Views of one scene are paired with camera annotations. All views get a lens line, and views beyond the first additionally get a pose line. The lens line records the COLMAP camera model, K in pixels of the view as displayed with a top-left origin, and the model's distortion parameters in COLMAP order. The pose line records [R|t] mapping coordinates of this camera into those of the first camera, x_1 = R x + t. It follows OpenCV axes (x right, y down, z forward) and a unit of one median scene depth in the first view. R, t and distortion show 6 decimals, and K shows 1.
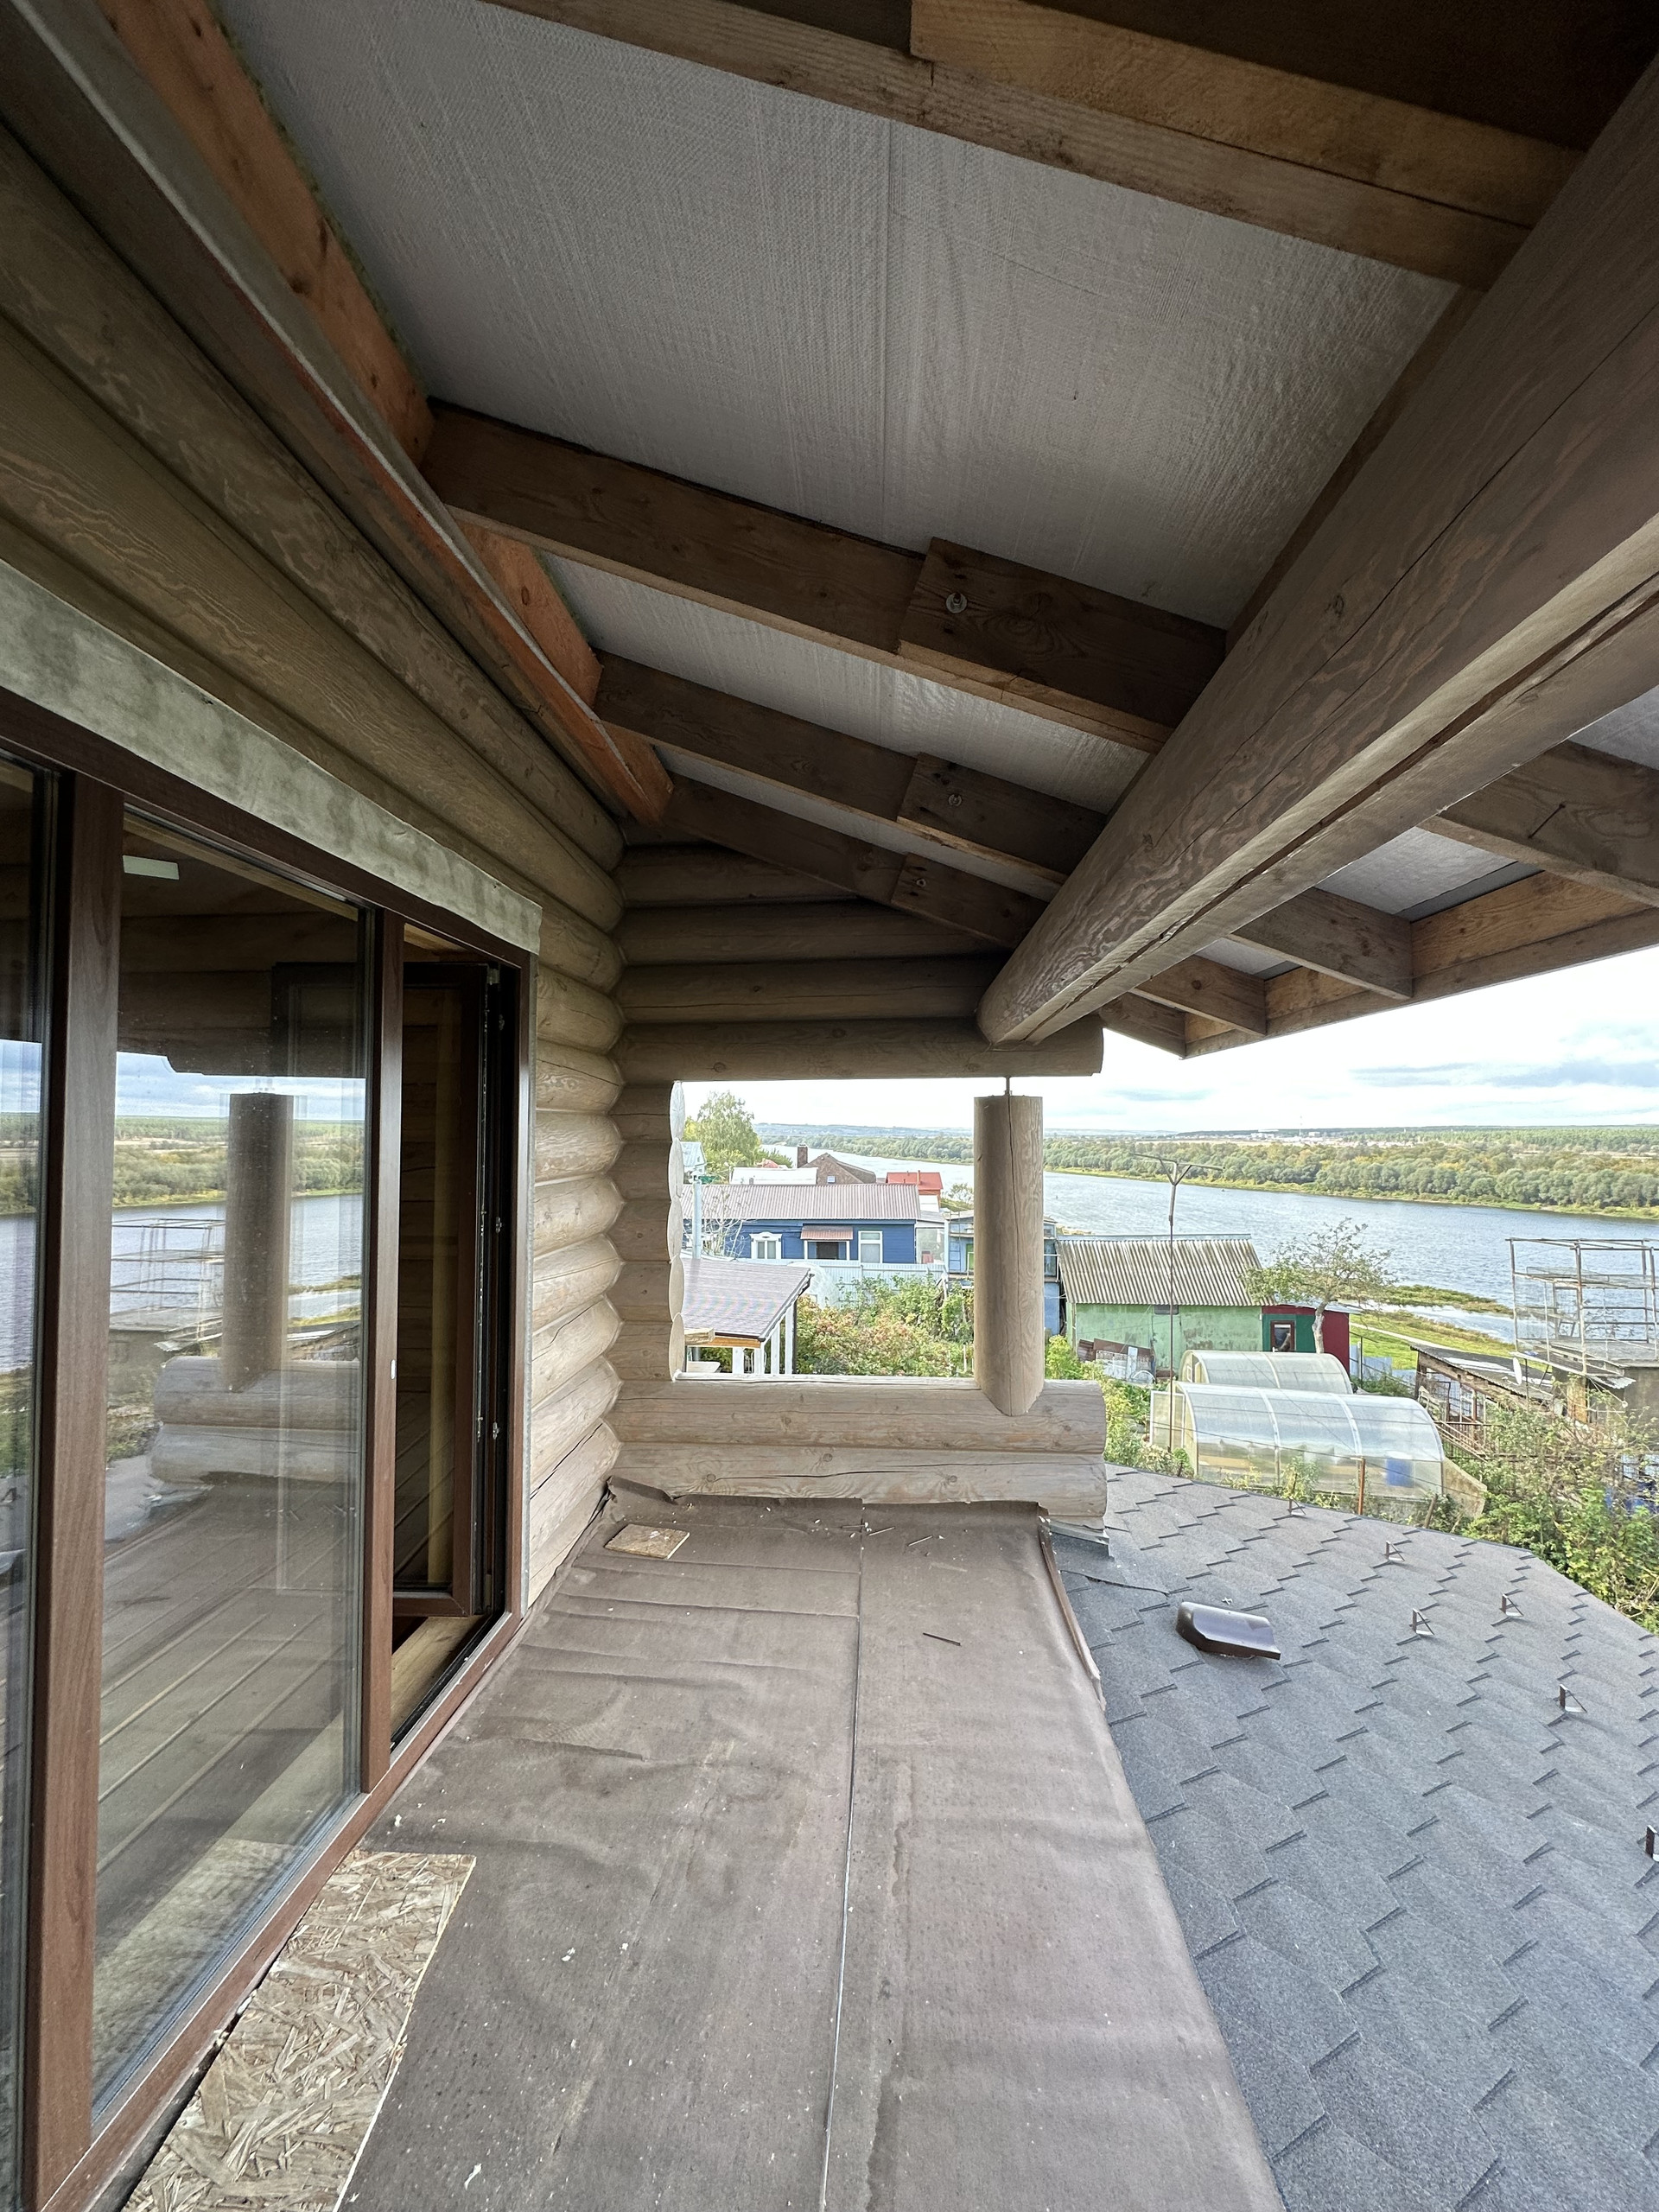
lens RADIAL K [[880.0, 0, 814.3], [0, 880.0, 1105.2], [0, 0, 1]] dist [0.001241, -0.000357]
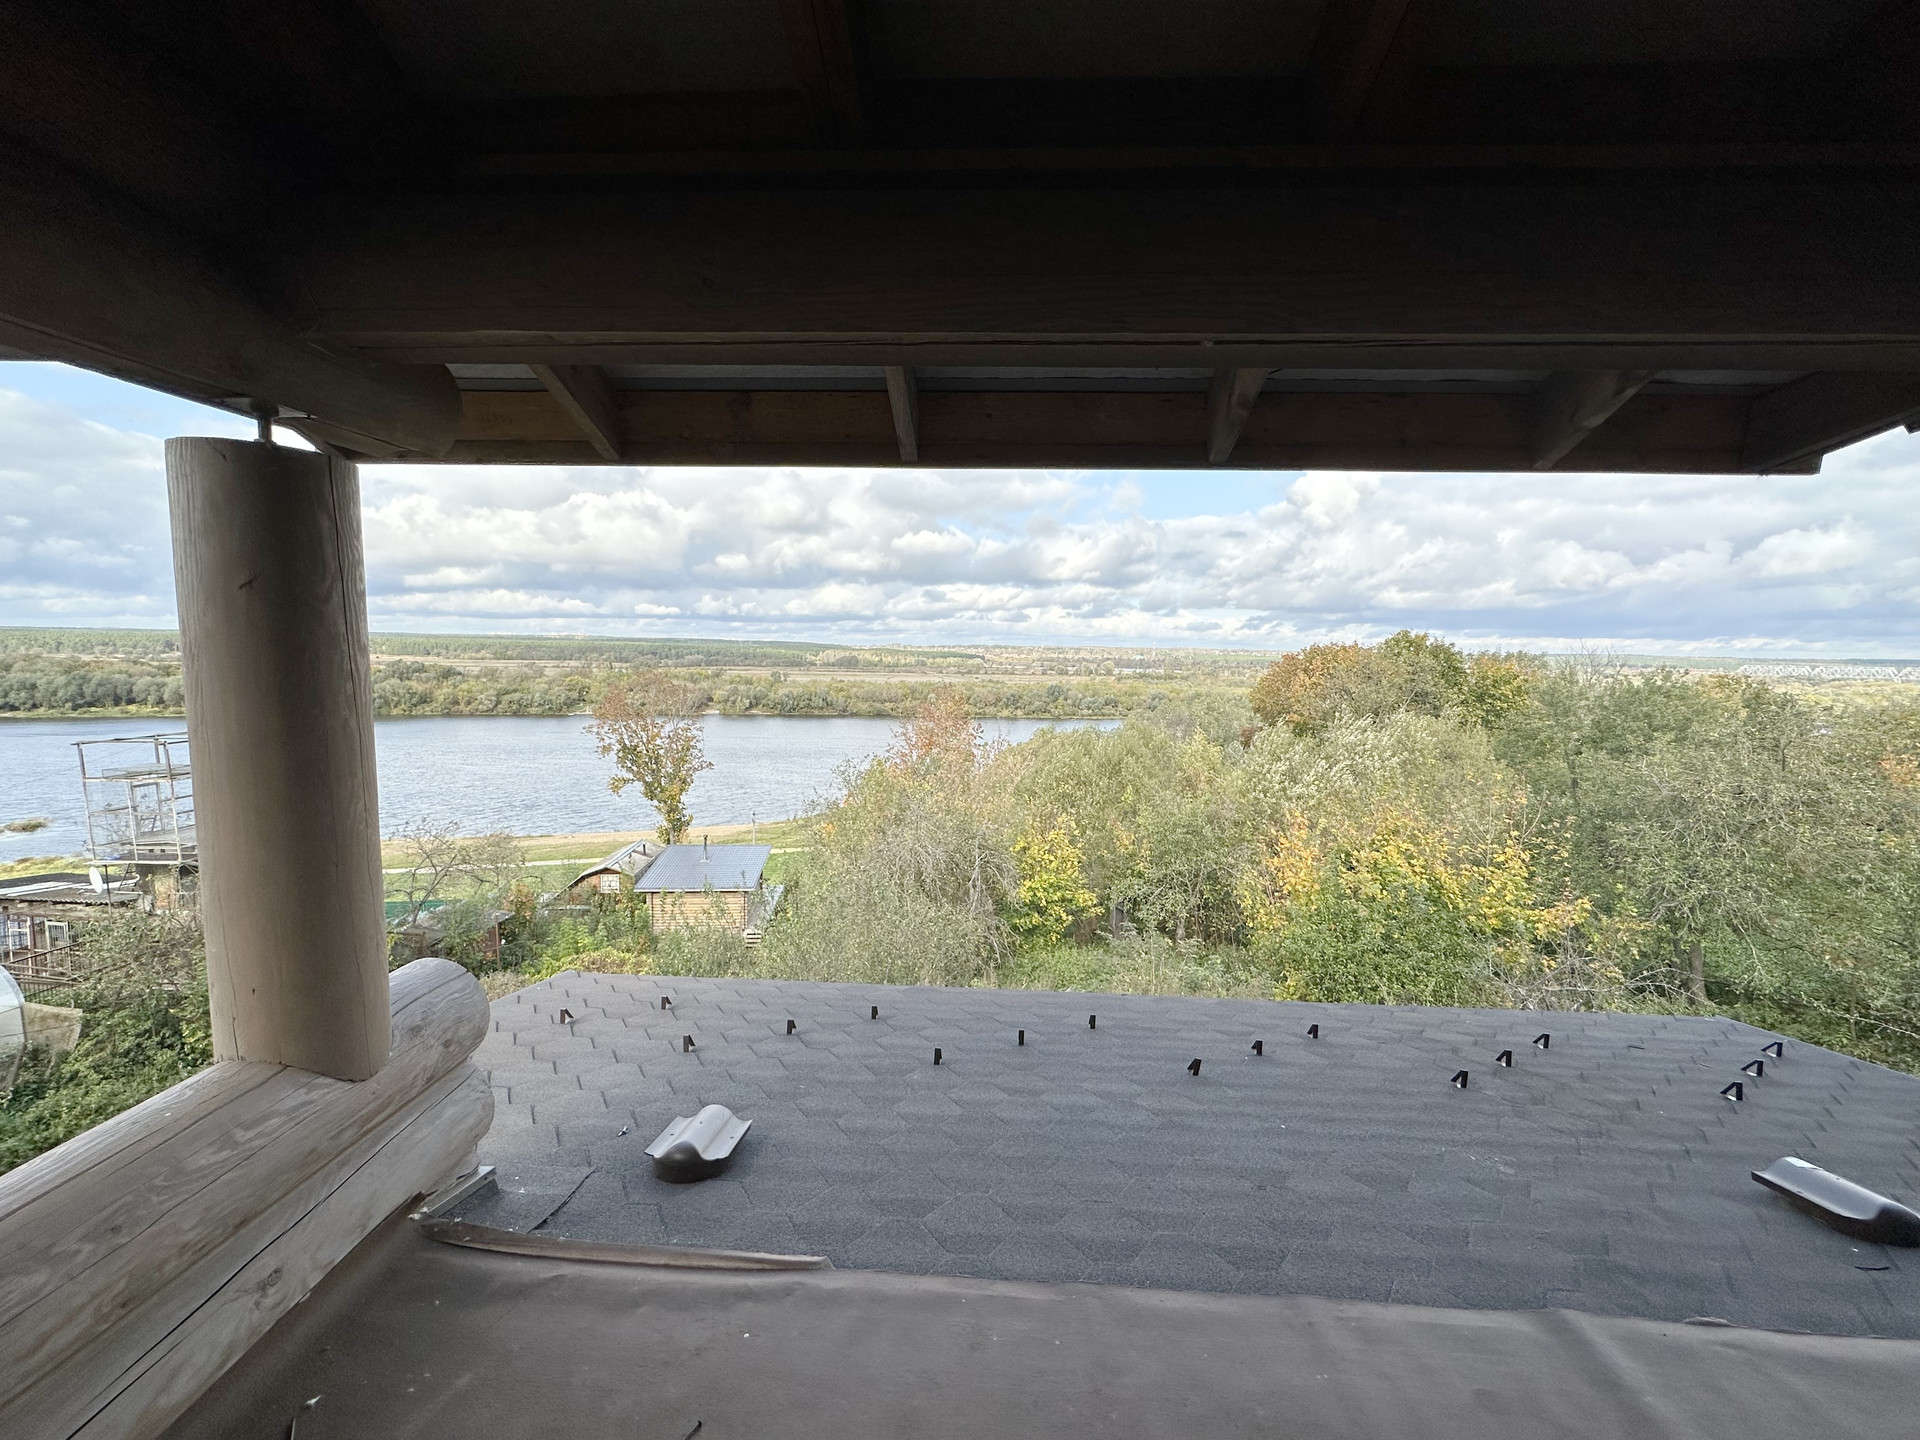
lens RADIAL K [[763.8, 0, 963.4], [0, 763.8, 726.1], [0, 0, 1]] dist [0.001241, -0.000357]
pose [[-0.033197, -0.096974, 0.994733, -0.038780], [-0.048837, 0.994250, 0.095297, 0.014290], [-0.998255, -0.045416, -0.037742, 0.116833]]
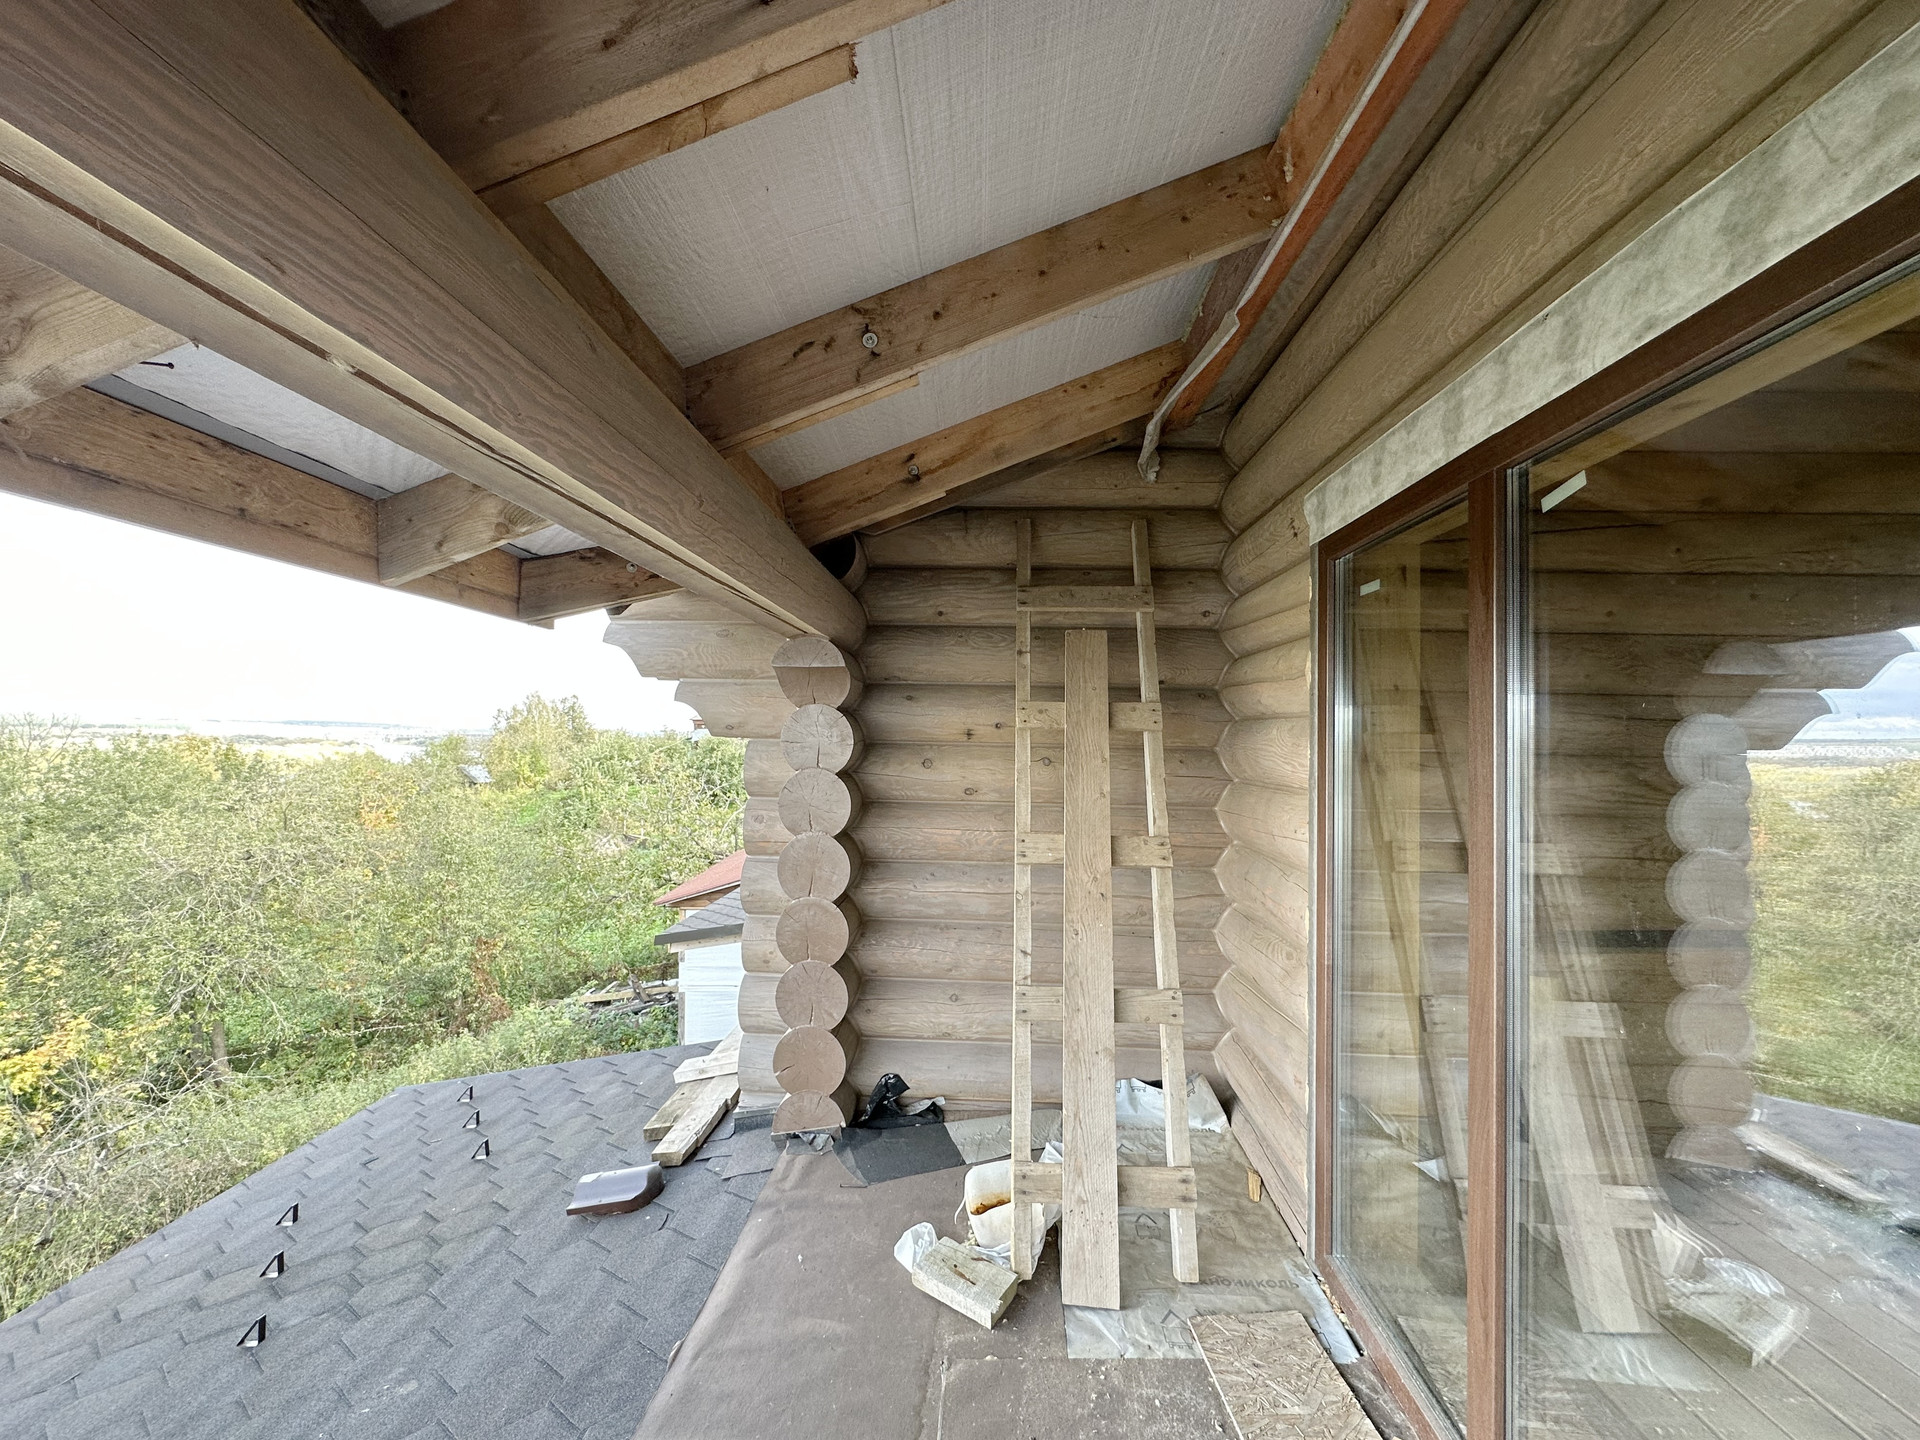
lens RADIAL K [[763.8, 0, 963.4], [0, 763.8, 726.1], [0, 0, 1]] dist [0.001241, -0.000357]
pose [[-0.998729, -0.021044, -0.045802, 0.001583], [-0.018758, 0.998584, -0.049786, 0.005585], [0.046785, -0.048864, -0.997709, 0.134348]]
